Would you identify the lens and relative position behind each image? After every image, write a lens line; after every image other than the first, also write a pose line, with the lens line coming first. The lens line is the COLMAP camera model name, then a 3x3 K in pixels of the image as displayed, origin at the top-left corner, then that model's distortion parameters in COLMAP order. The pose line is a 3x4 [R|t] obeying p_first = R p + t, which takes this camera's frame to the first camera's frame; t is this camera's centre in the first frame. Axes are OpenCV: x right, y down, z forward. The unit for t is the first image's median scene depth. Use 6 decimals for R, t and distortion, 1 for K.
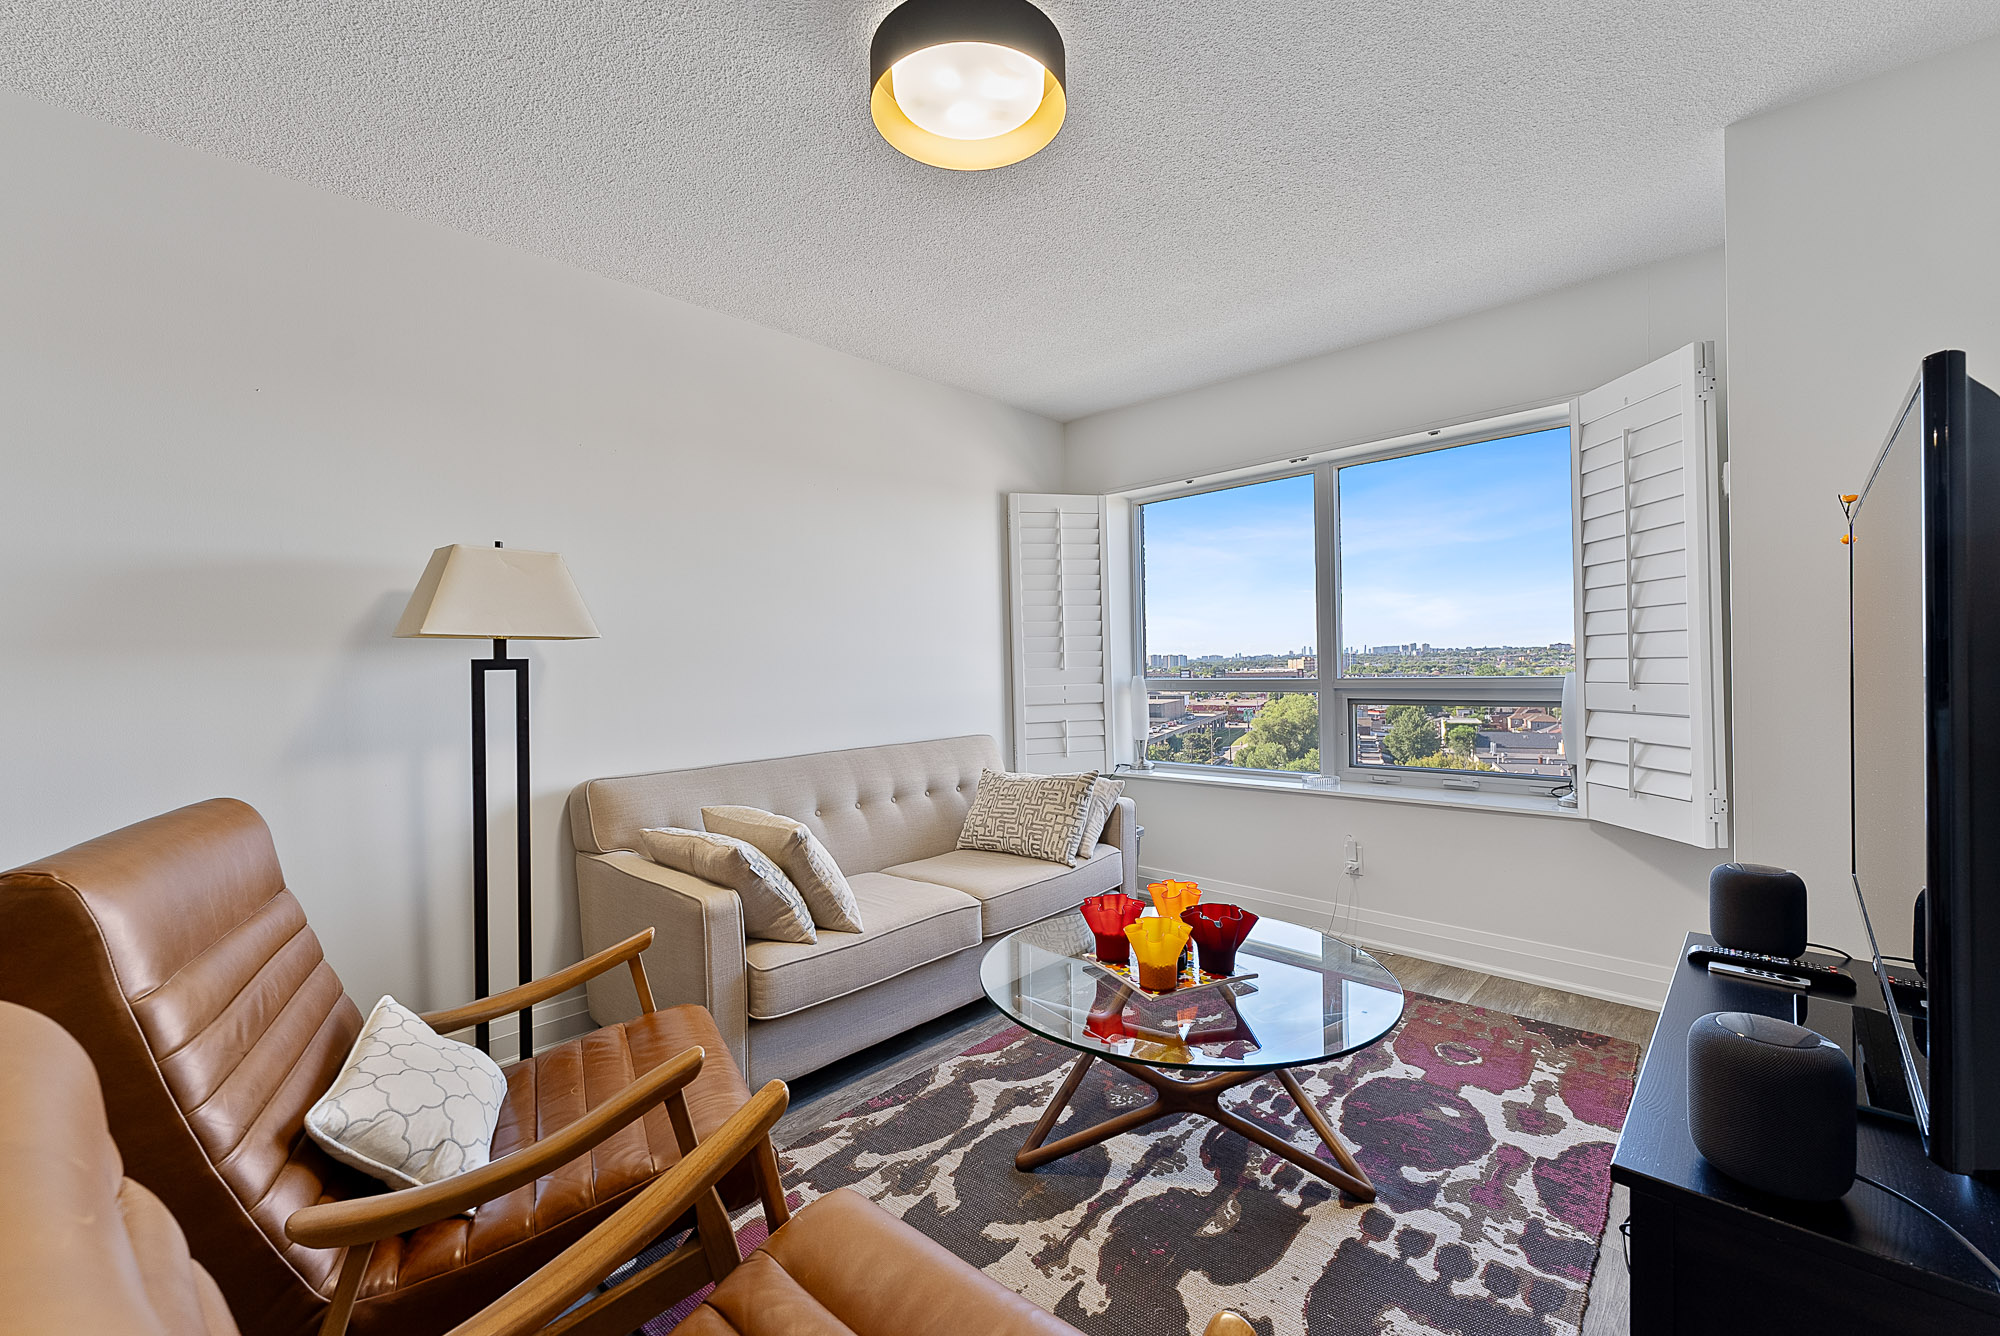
lens RADIAL K [[815.7, 0, 1019.3], [0, 815.7, 668.8], [0, 0, 1]] dist [0.005245, -0.000647]
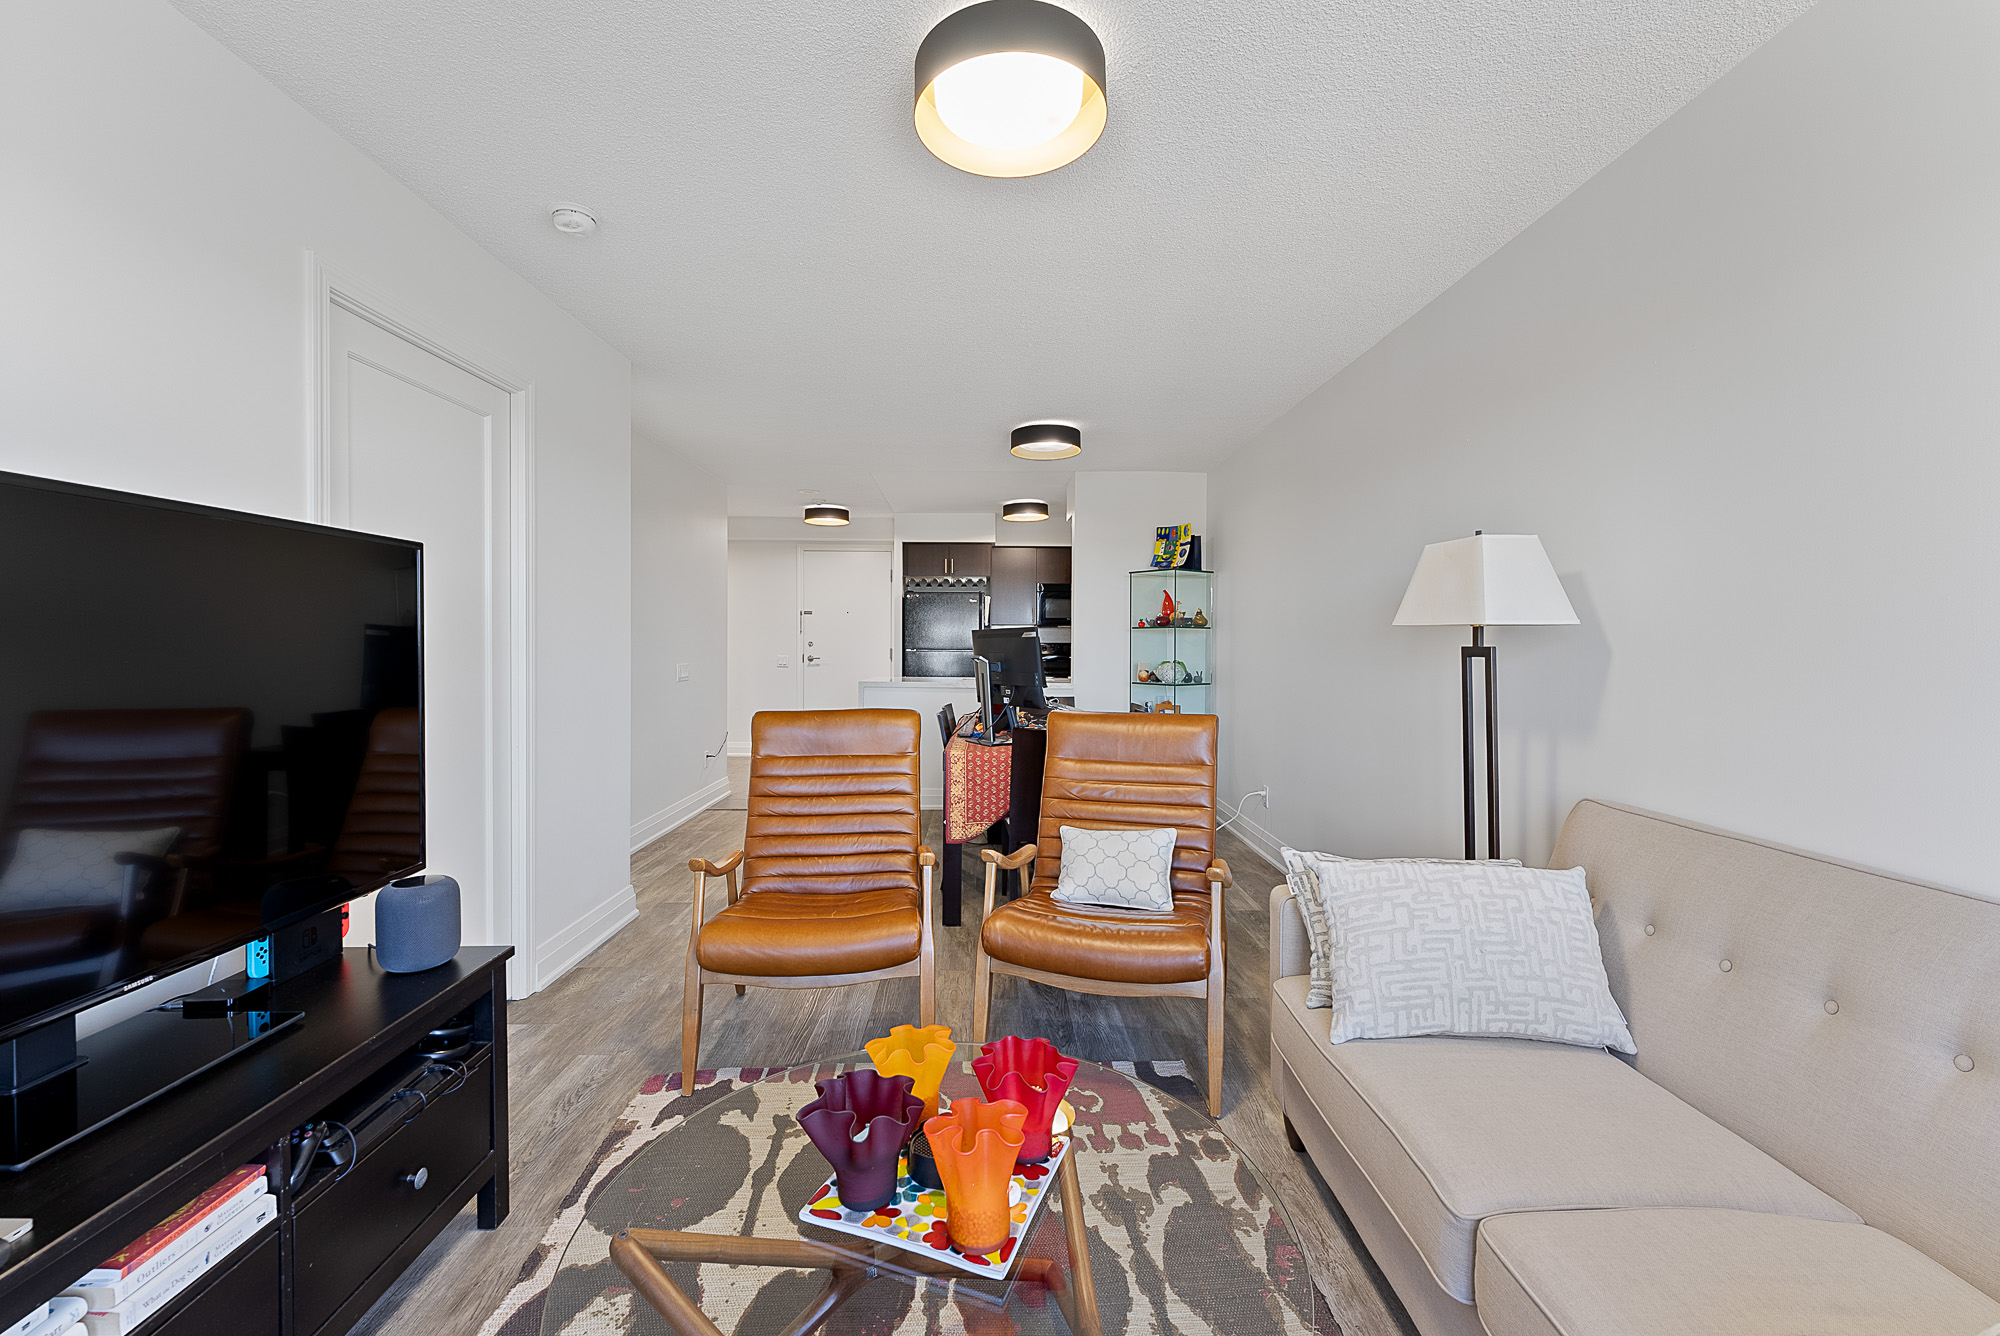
lens RADIAL K [[815.7, 0, 995.0], [0, 815.7, 661.7], [0, 0, 1]] dist [0.005245, -0.000647]
pose [[-0.716682, 0.032750, -0.696630, 0.517971], [0.005825, 0.999143, 0.040979, -0.038220], [0.697375, 0.025311, -0.716259, 1.332219]]
